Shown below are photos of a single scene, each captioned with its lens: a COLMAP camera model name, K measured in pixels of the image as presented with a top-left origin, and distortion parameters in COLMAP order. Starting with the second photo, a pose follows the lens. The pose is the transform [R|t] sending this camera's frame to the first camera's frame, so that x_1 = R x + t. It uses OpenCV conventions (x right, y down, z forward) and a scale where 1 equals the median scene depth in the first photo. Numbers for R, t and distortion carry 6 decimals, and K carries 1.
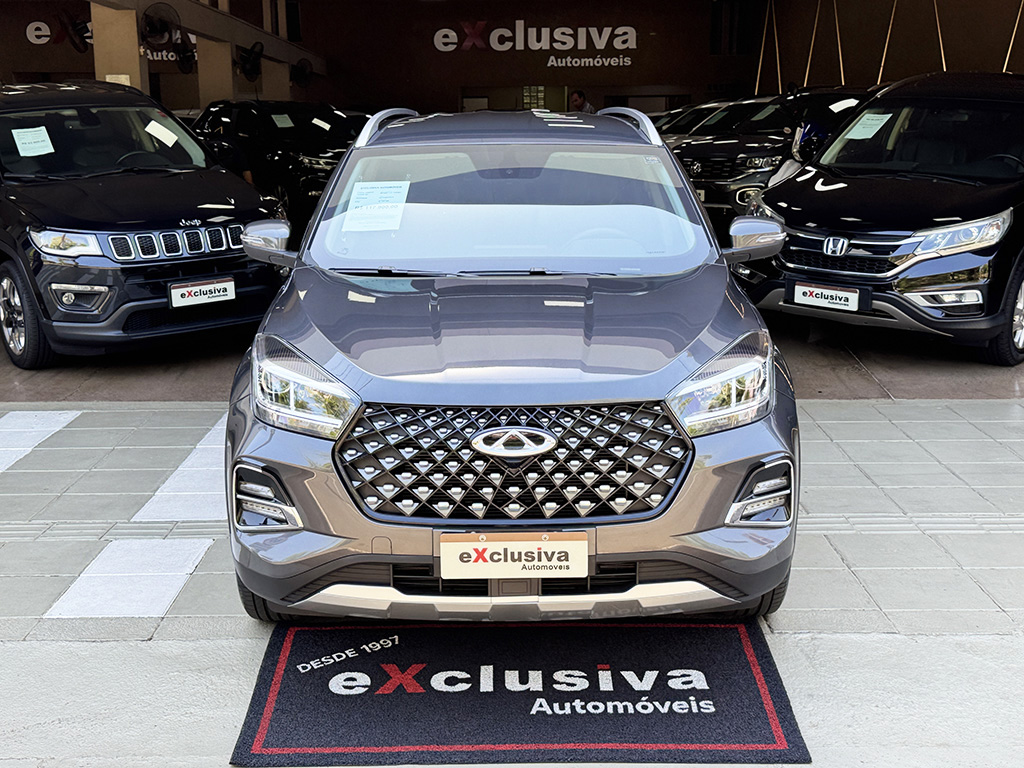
lens RADIAL K [[1301.8, 0, 513.9], [0, 1301.8, 424.2], [0, 0, 1]] dist [0.208537, -0.440200]
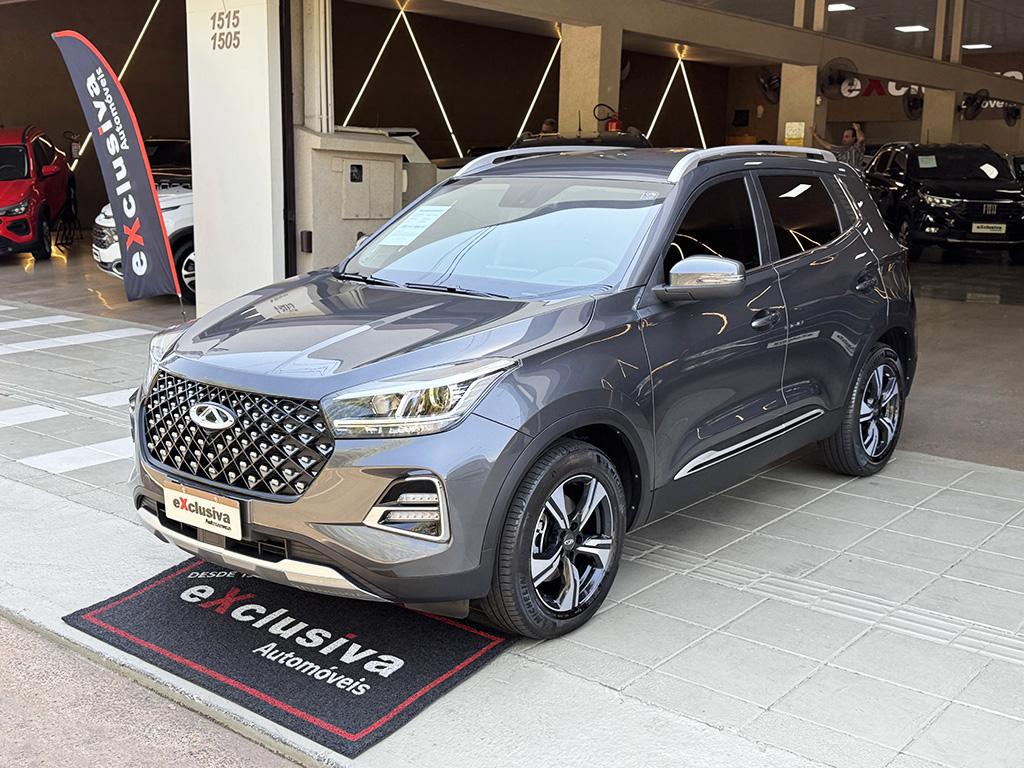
lens RADIAL K [[1148.4, 0, 512.0], [0, 1148.4, 384.0], [0, 0, 1]] dist [0.170398, -0.390670]
pose [[0.766526, 0.132170, -0.628466, 0.872415], [-0.155002, 0.987738, 0.018674, -0.077742], [0.623228, 0.083099, 0.777613, 0.333296]]
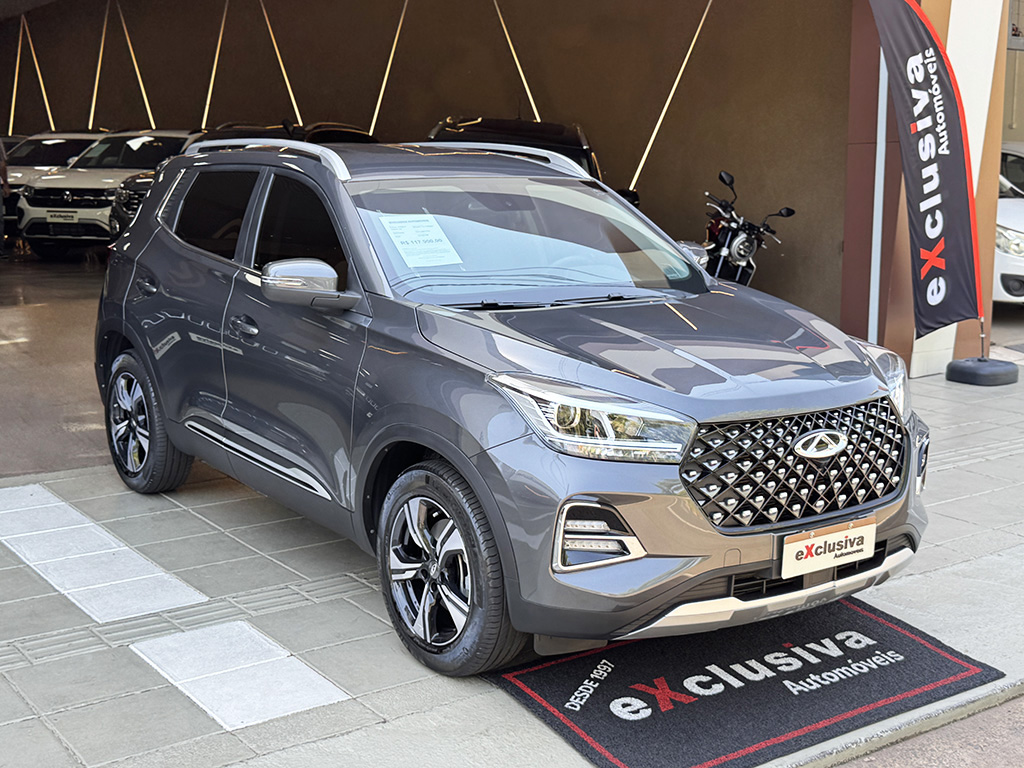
lens RADIAL K [[1301.8, 0, 513.9], [0, 1301.8, 424.2], [0, 0, 1]] dist [0.208537, -0.440200]
pose [[0.814933, -0.105814, 0.569814, -0.831796], [0.120690, 0.992621, 0.011722, -0.046586], [-0.566849, 0.059218, 0.821690, 0.232227]]
